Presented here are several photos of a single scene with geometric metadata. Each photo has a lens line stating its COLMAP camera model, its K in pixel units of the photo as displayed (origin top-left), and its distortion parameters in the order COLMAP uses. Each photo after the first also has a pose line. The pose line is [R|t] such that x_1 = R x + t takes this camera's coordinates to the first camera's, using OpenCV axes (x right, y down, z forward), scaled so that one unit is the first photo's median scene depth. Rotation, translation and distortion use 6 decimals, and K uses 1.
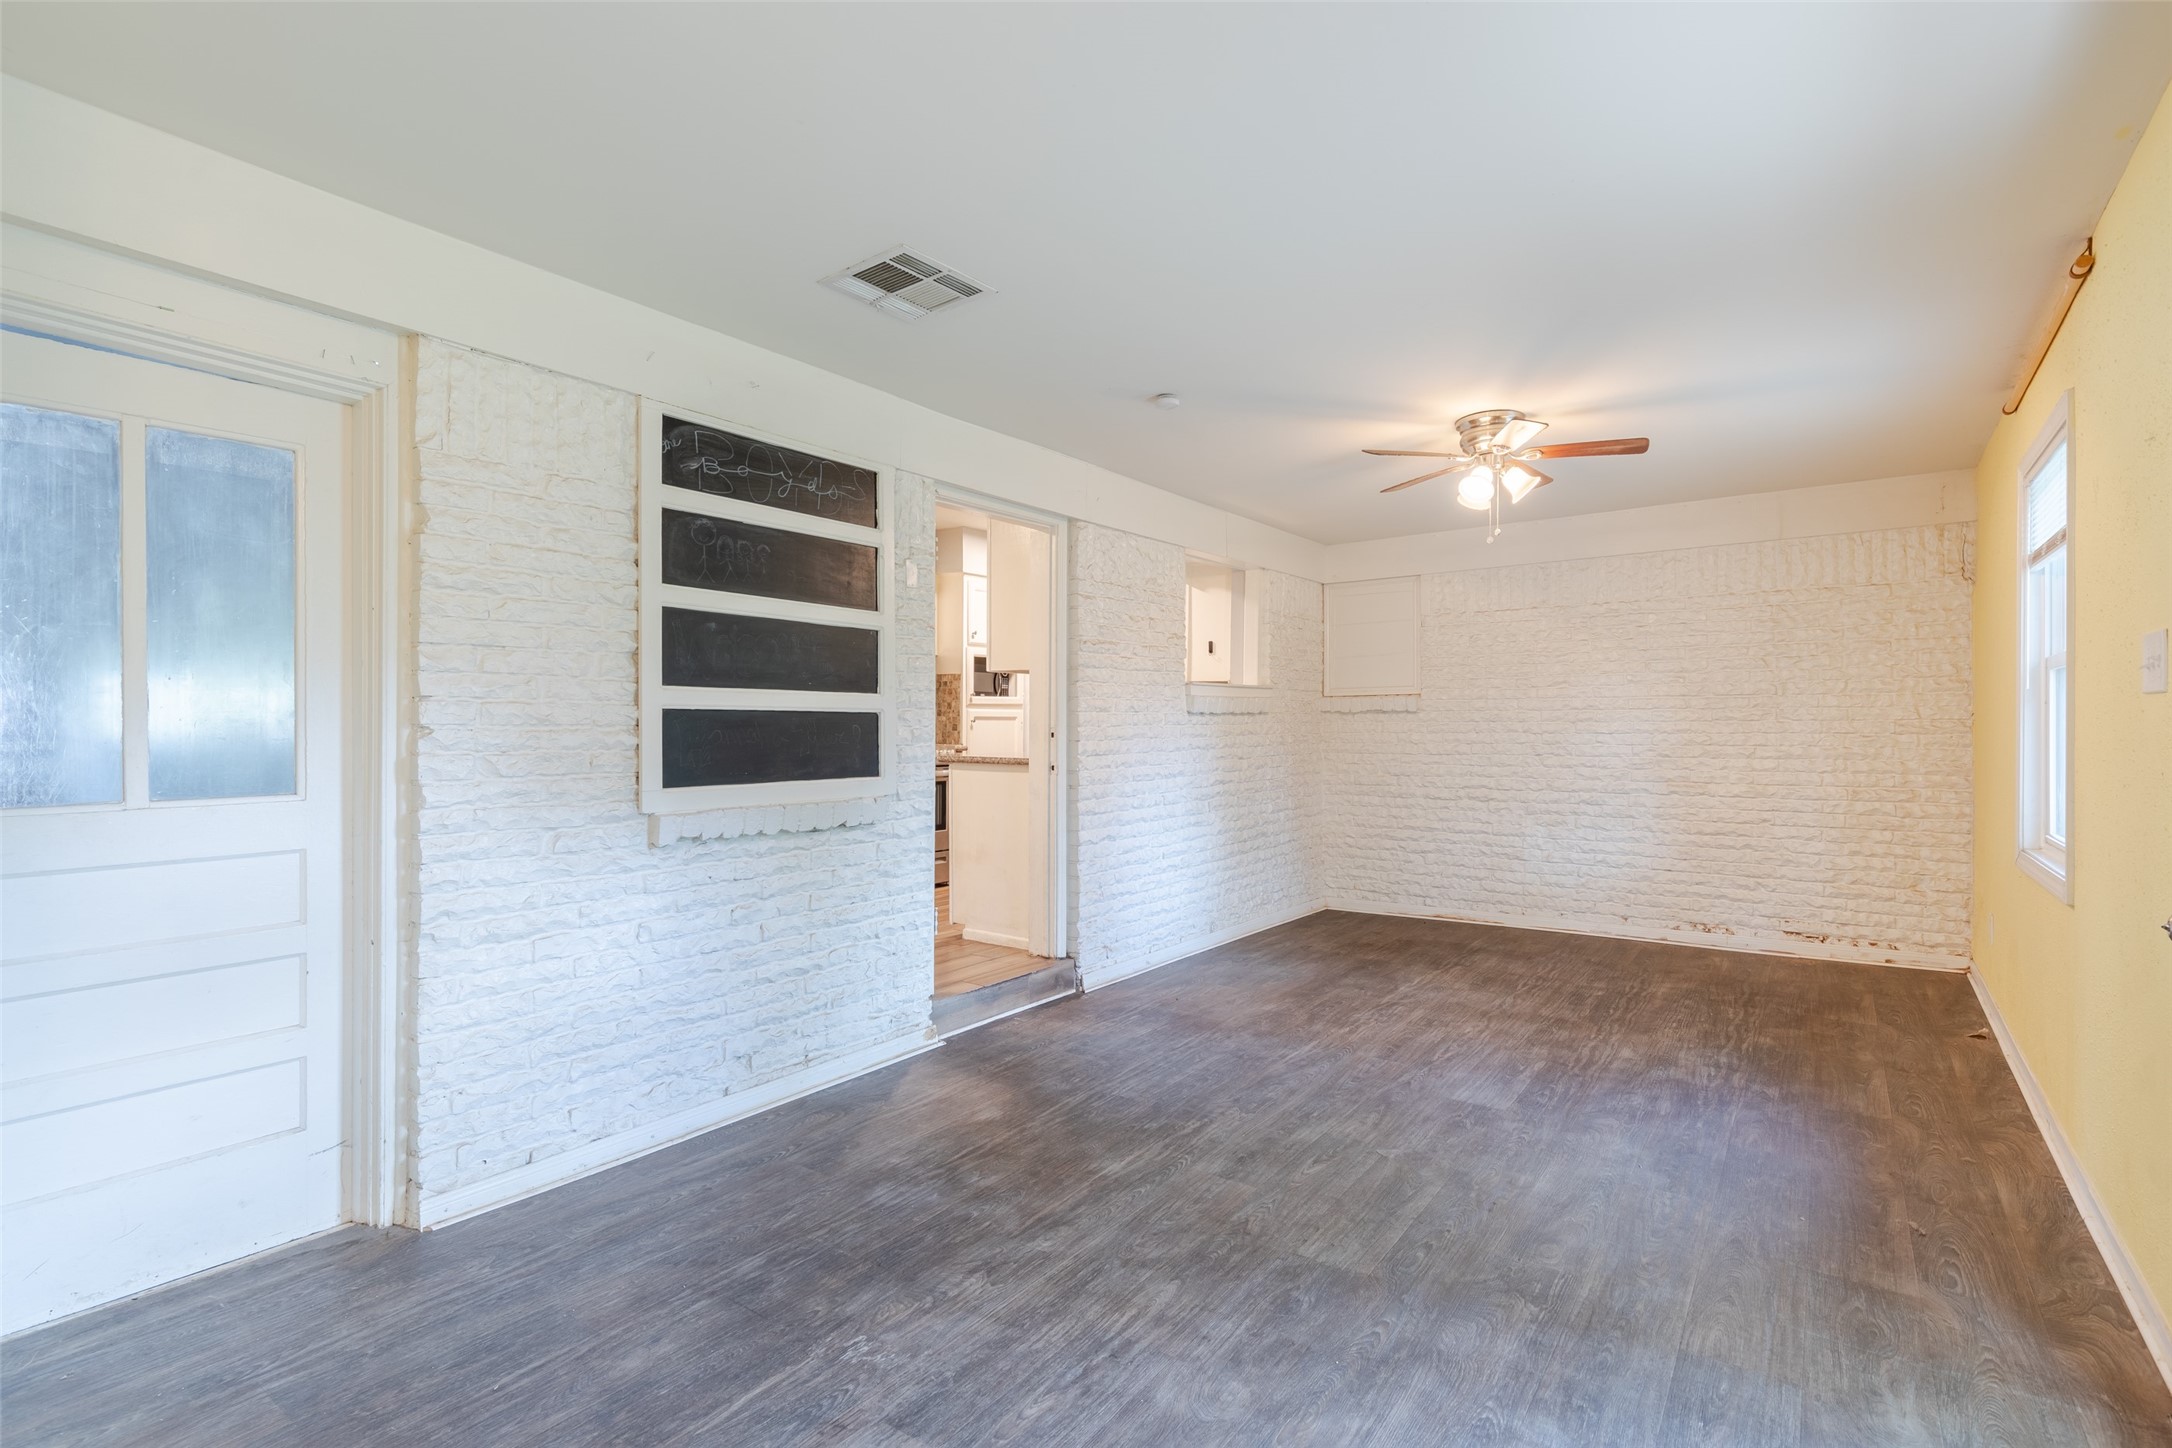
lens RADIAL K [[1020.1, 0, 1048.5], [0, 1020.1, 720.9], [0, 0, 1]] dist [0.005745, 0.000056]
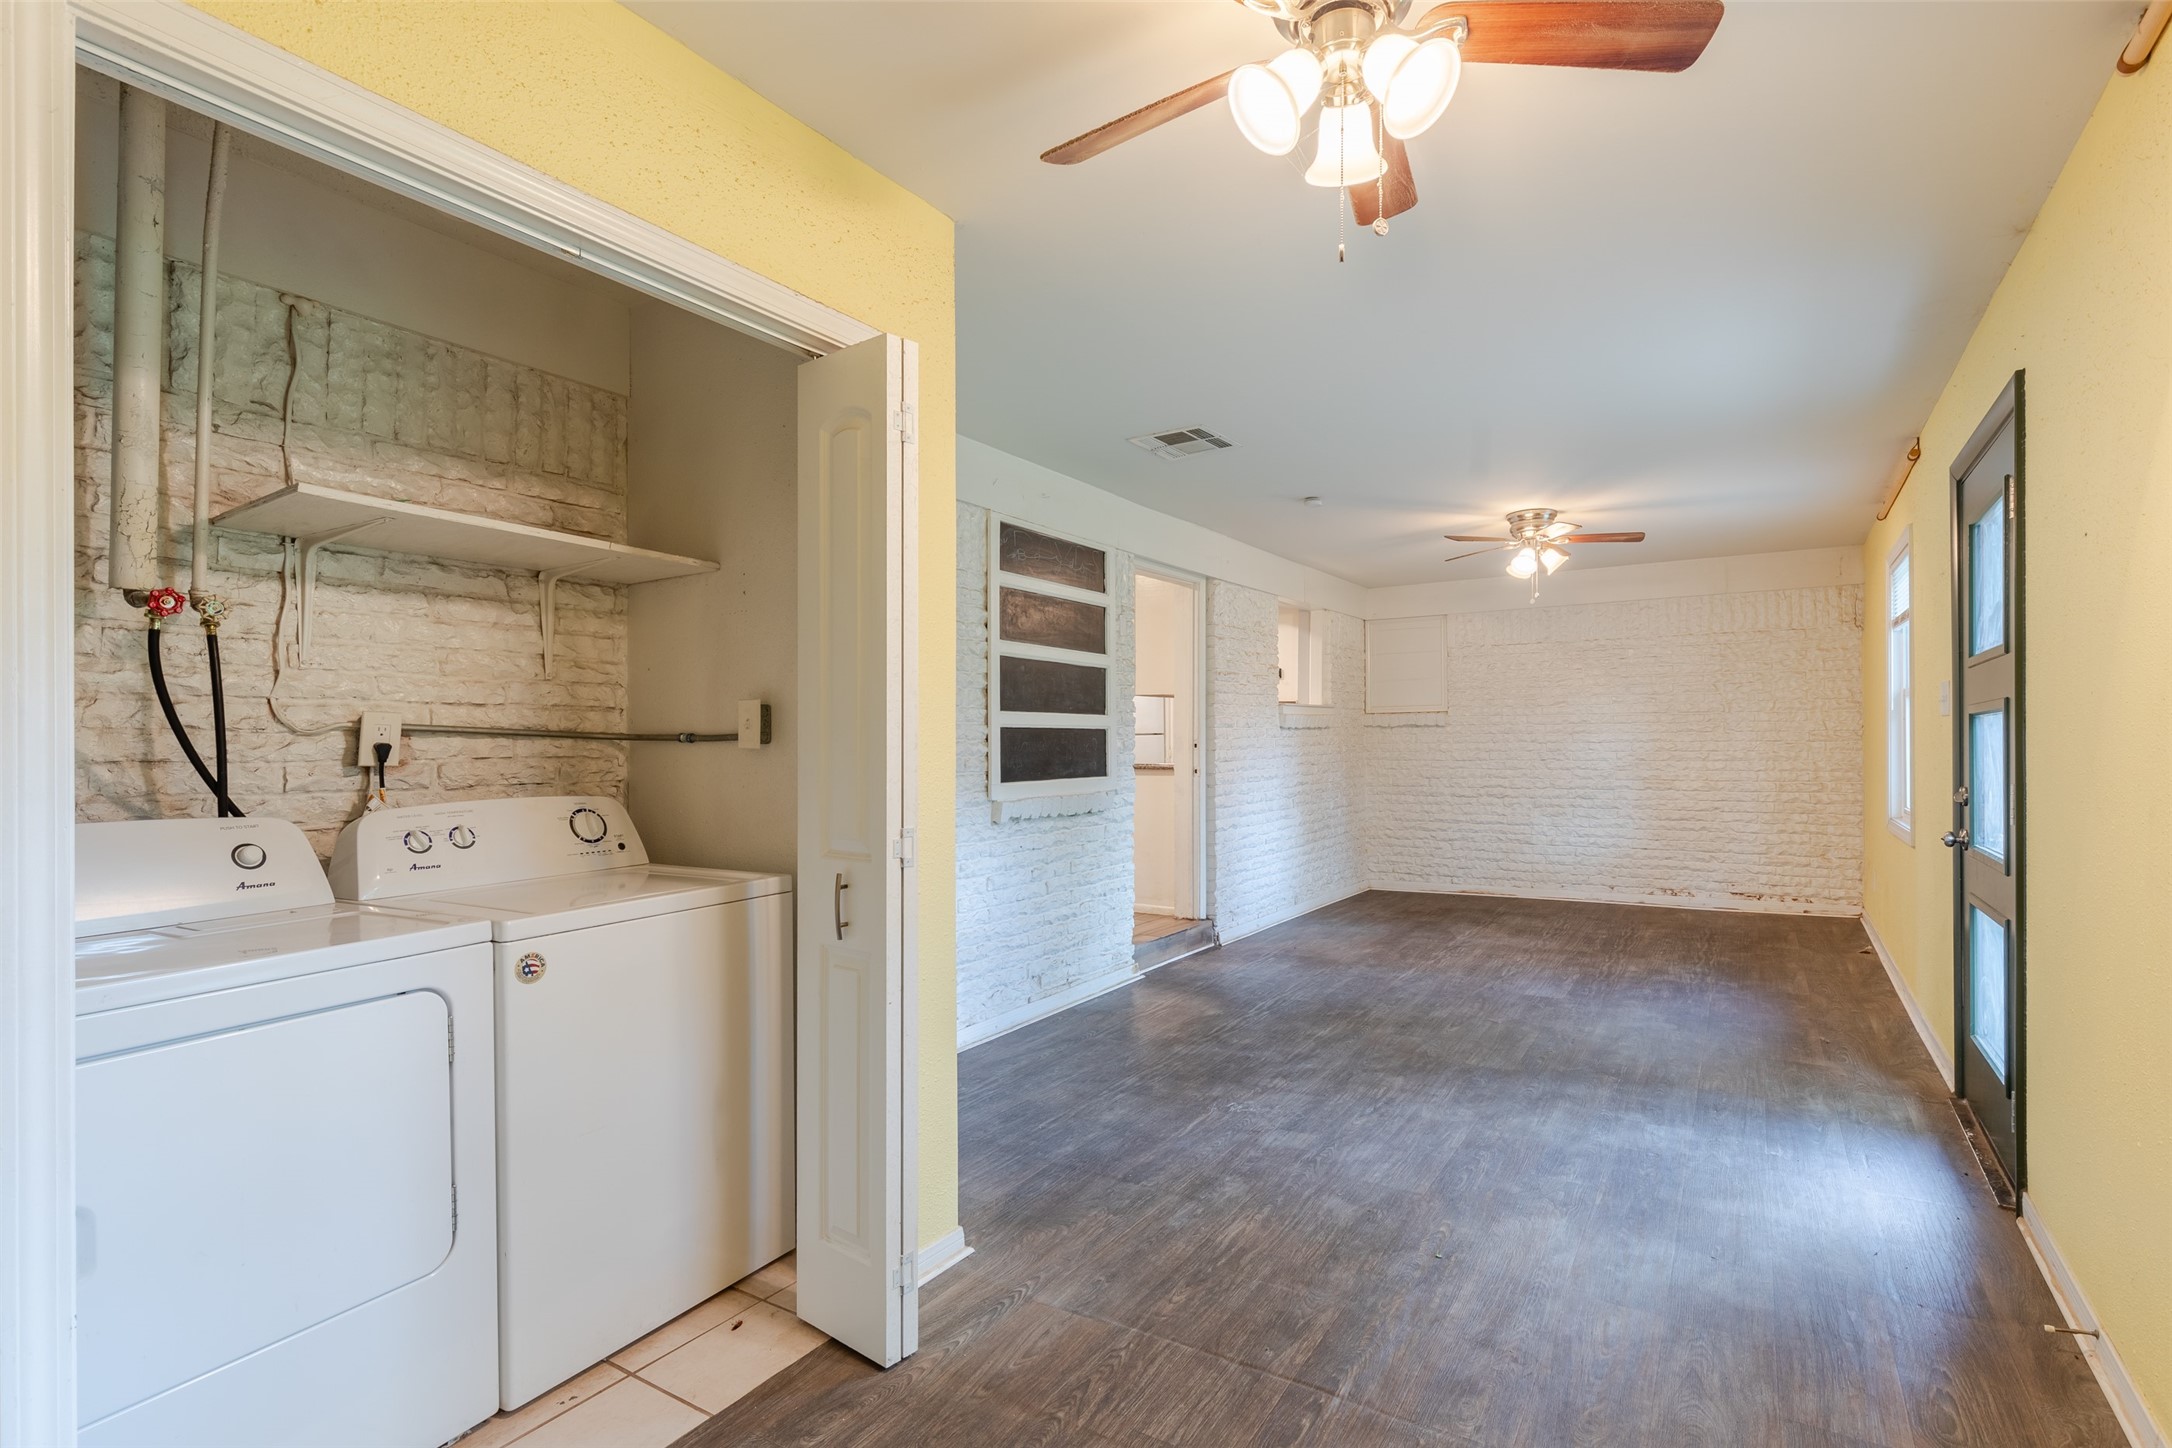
lens RADIAL K [[1040.1, 0, 1083.2], [0, 1040.1, 730.6], [0, 0, 1]] dist [0.002348, 0.000014]
pose [[0.996548, -0.004595, 0.082892, -0.371079], [0.004965, 0.999979, -0.004252, -0.000272], [-0.082870, 0.004649, 0.996549, -0.444812]]
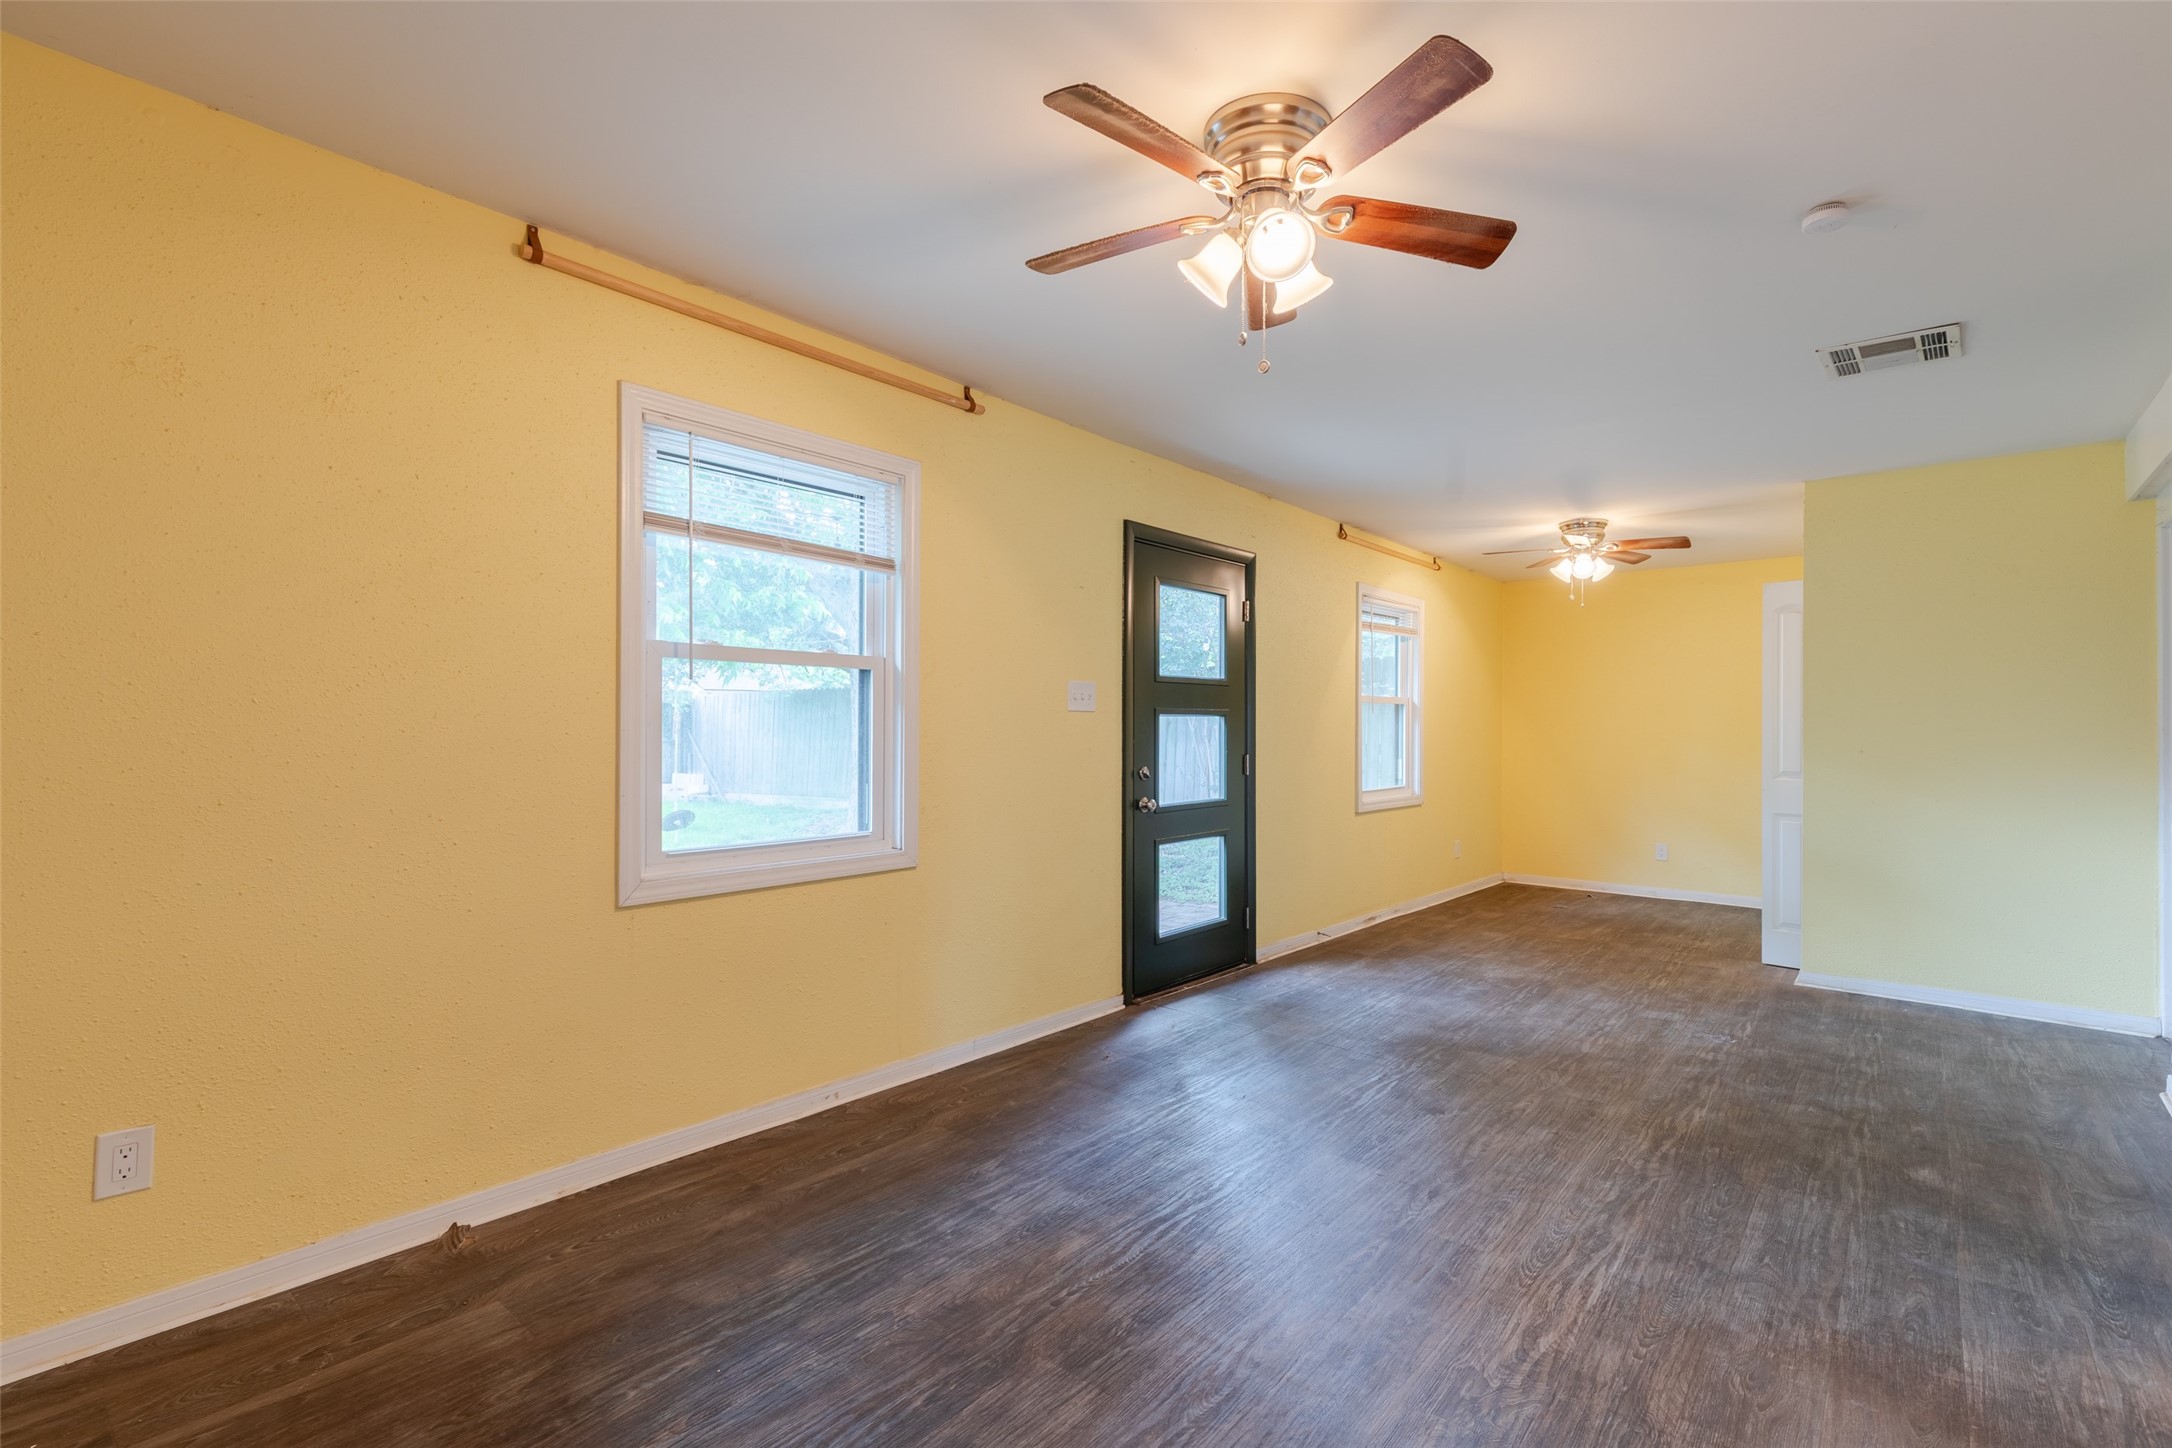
lens RADIAL K [[1040.1, 0, 1083.2], [0, 1040.1, 730.6], [0, 0, 1]] dist [0.002348, 0.000014]
pose [[-0.999651, -0.005535, 0.025823, 0.658424], [-0.005595, 0.999982, -0.002281, 0.015193], [-0.025810, -0.002424, -0.999664, 1.976966]]
